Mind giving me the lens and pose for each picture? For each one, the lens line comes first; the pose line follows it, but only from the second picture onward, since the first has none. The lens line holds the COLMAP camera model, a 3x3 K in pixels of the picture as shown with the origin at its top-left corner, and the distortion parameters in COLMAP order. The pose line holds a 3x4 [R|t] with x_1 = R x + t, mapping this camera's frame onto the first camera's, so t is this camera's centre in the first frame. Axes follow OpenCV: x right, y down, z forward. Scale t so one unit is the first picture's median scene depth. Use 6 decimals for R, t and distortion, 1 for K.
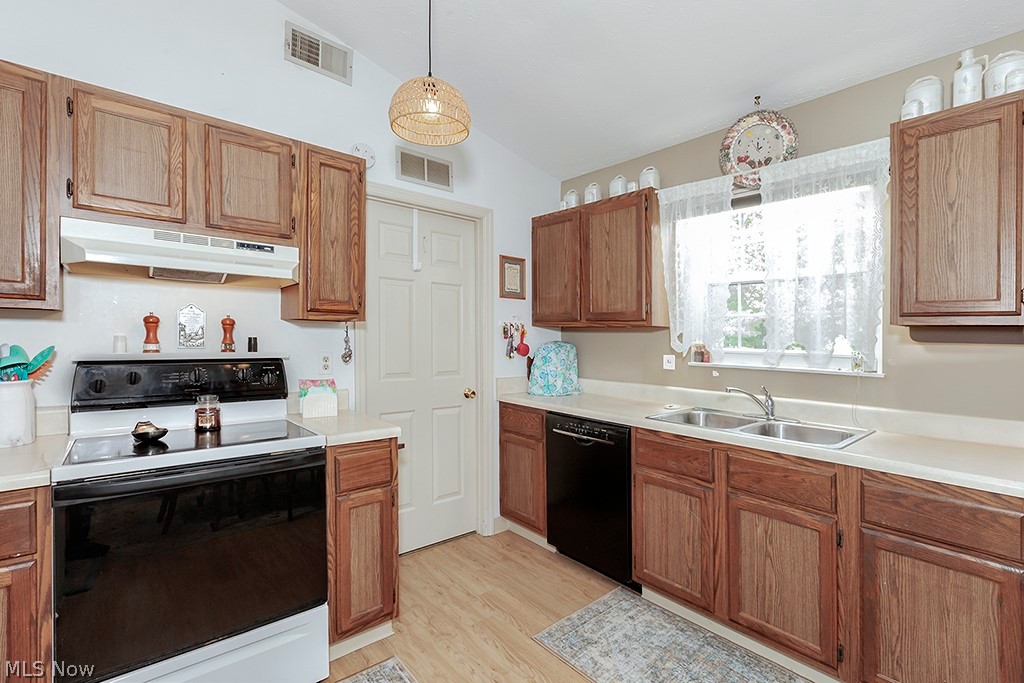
lens RADIAL K [[464.8, 0, 512.0], [0, 464.8, 341.5], [0, 0, 1]] dist [0.000503, 0.000269]
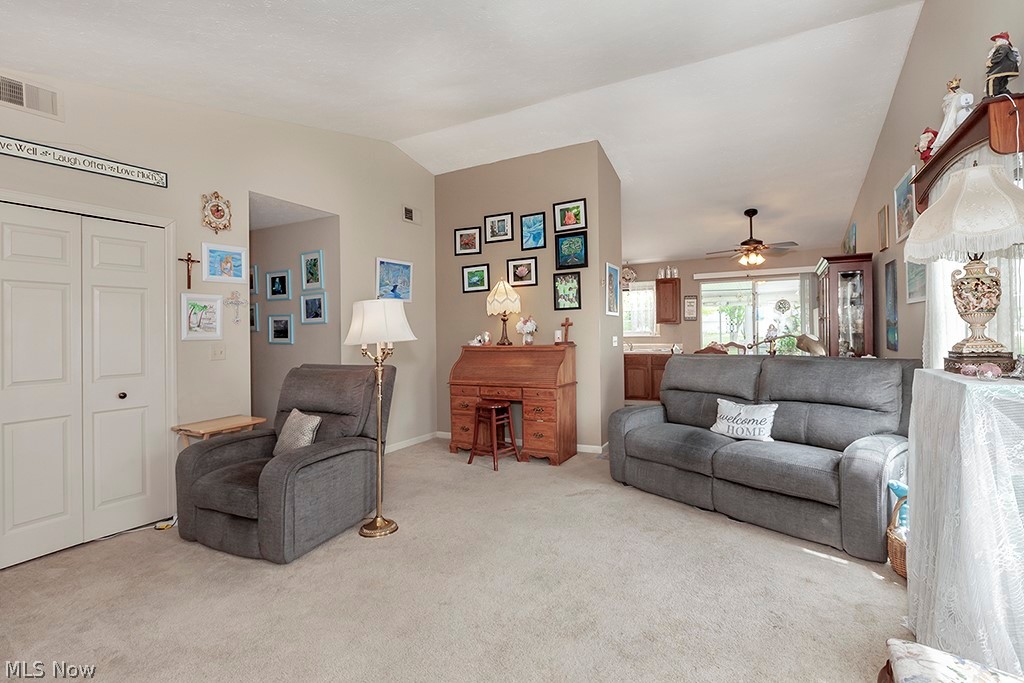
lens RADIAL K [[467.9, 0, 512.4], [0, 467.9, 325.7], [0, 0, 1]] dist [-0.001298, -0.000870]
pose [[0.943839, -0.011331, 0.330212, -1.558785], [0.013987, 0.999886, -0.005668, -0.001931], [-0.330110, 0.009968, 0.943890, -2.193144]]
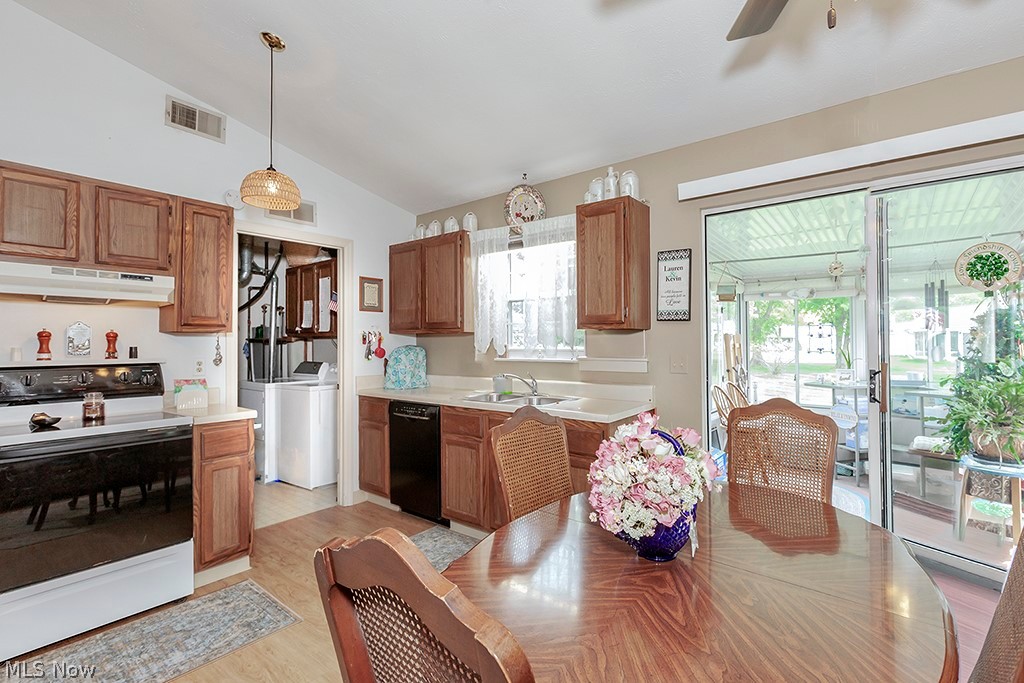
lens RADIAL K [[467.9, 0, 512.4], [0, 467.9, 325.7], [0, 0, 1]] dist [-0.001298, -0.000870]
pose [[0.984806, -0.015416, 0.172971, 0.237532], [0.023615, 0.998688, -0.045443, 0.016176], [-0.172043, 0.048837, 0.983878, -0.430441]]
